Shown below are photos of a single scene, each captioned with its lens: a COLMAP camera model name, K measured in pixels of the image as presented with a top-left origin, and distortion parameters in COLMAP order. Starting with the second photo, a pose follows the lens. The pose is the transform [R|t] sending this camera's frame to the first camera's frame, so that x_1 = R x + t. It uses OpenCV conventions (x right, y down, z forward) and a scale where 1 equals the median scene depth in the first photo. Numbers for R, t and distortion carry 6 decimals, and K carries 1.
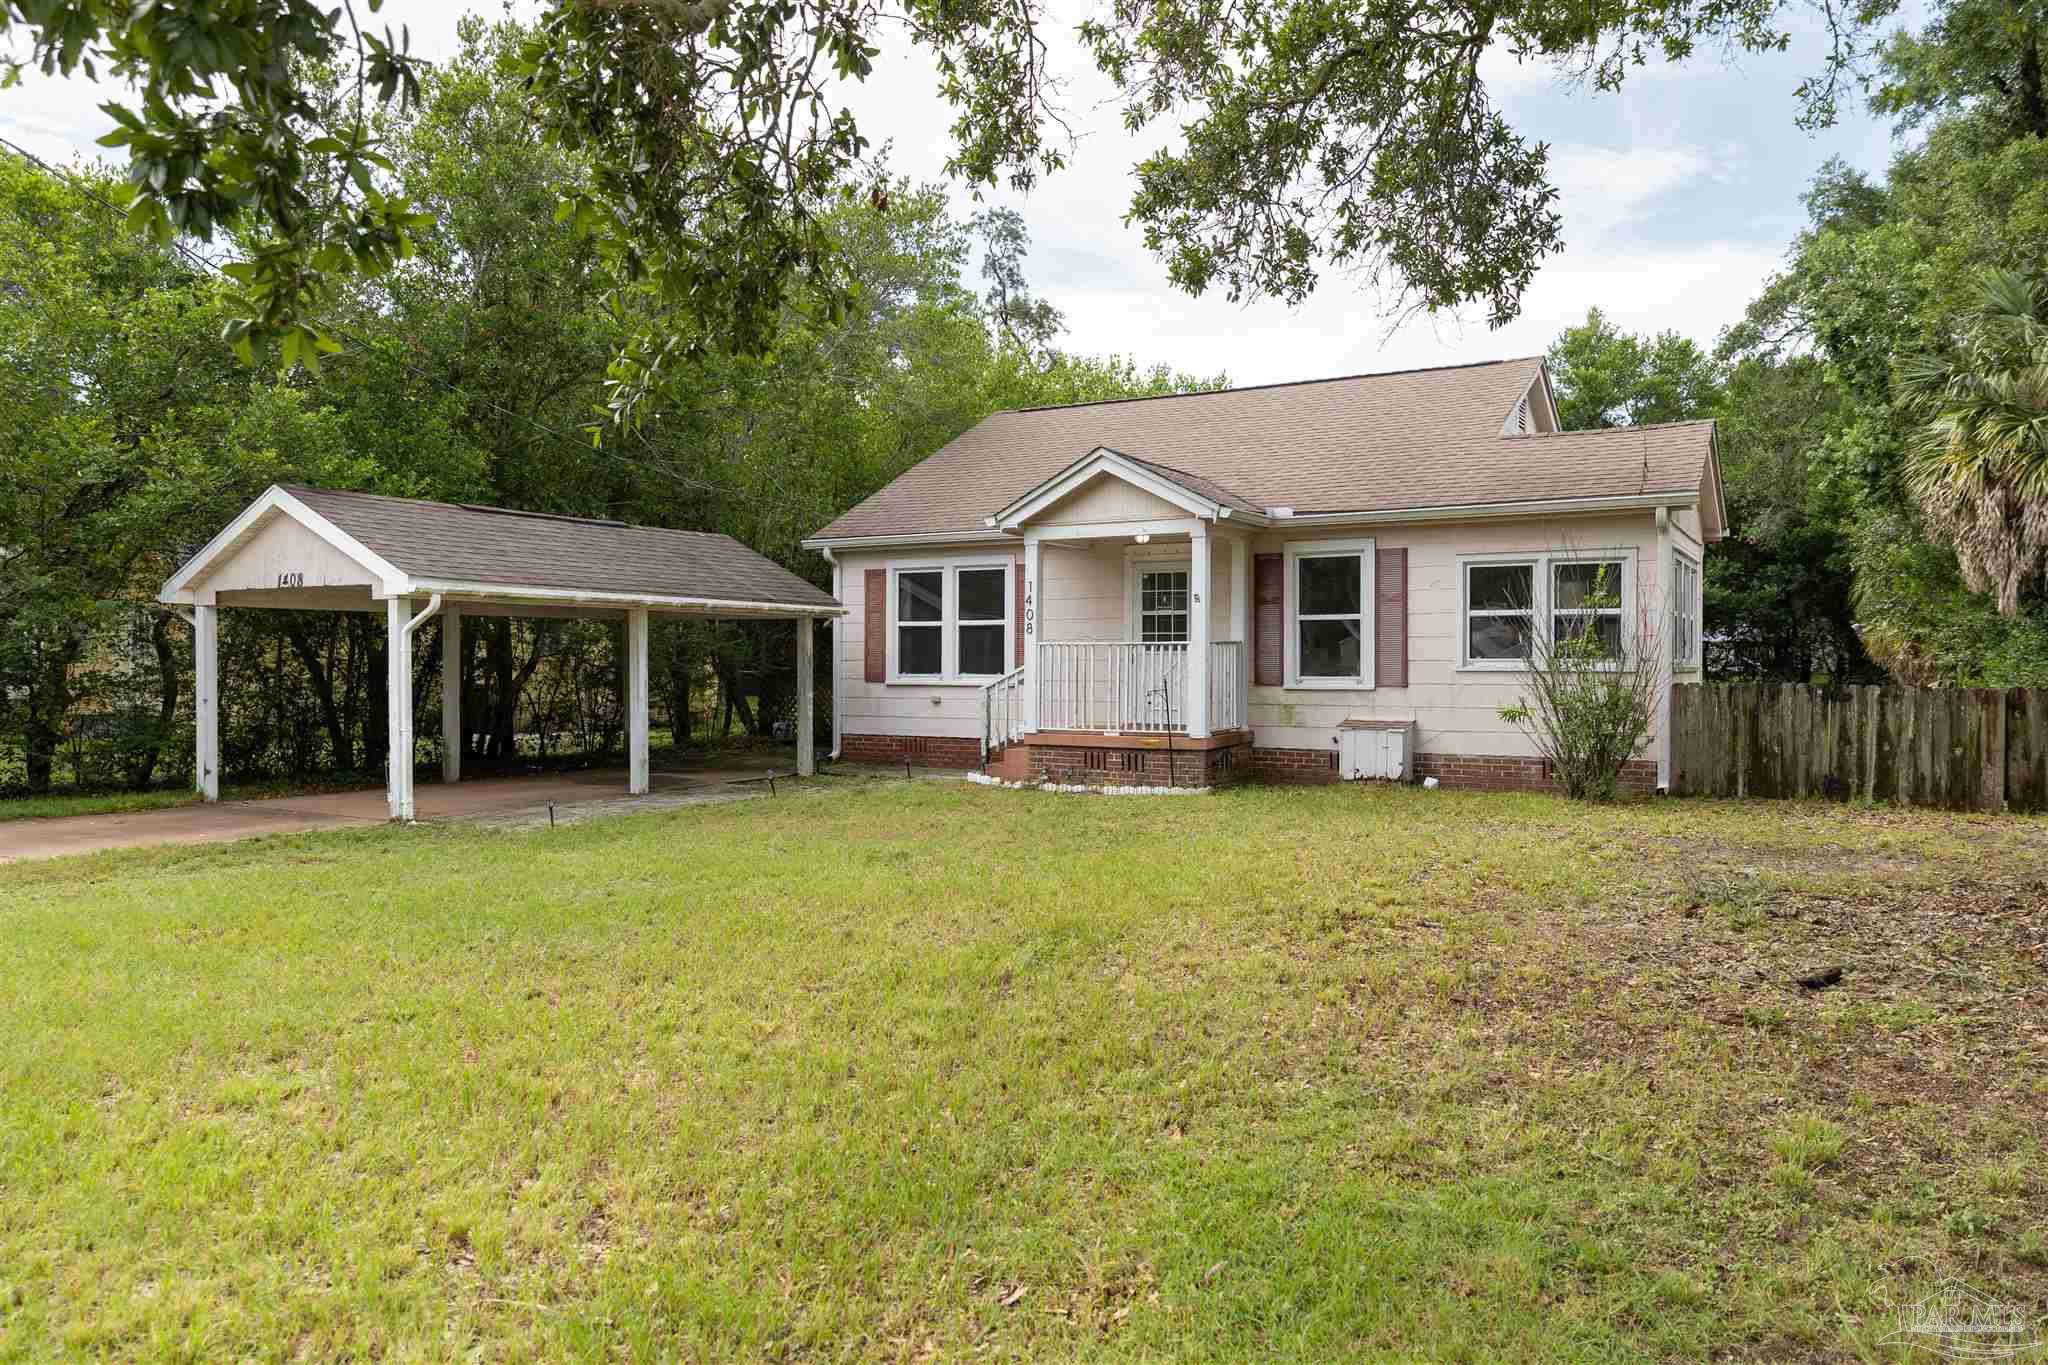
lens RADIAL K [[1379.3, 0, 1023.0], [0, 1379.3, 681.8], [0, 0, 1]] dist [0.010619, -0.002057]
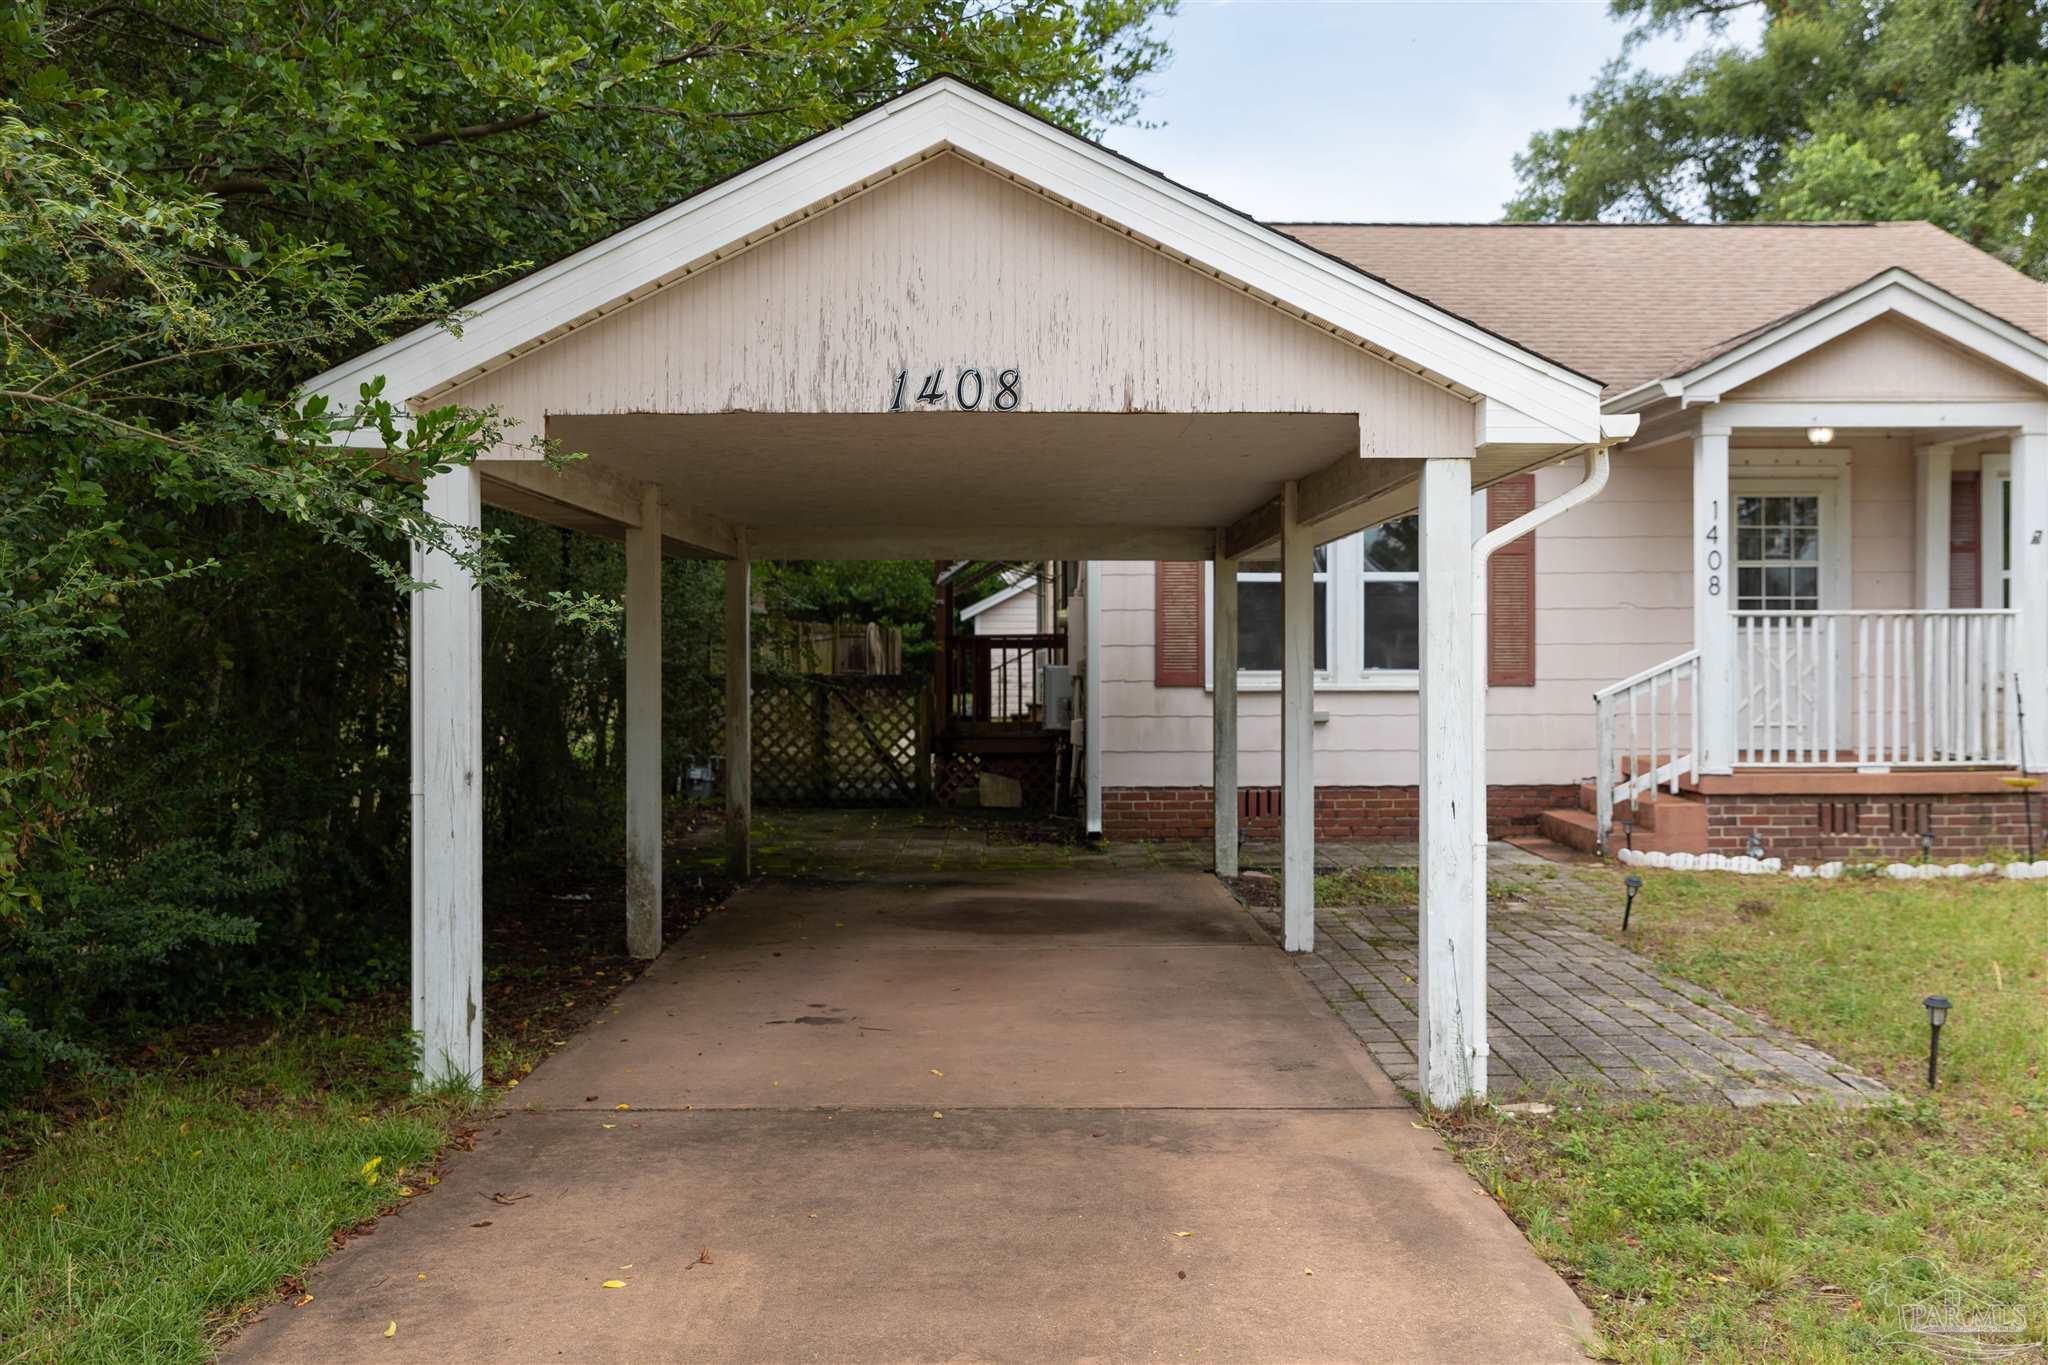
lens RADIAL K [[1803.2, 0, 1025.7], [0, 1803.2, 678.1], [0, 0, 1]] dist [-0.002599, -0.002698]
pose [[0.873873, -0.012783, 0.485985, -0.565356], [0.013776, 0.999904, 0.001529, -0.006092], [-0.485958, 0.005358, 0.873966, 0.480057]]
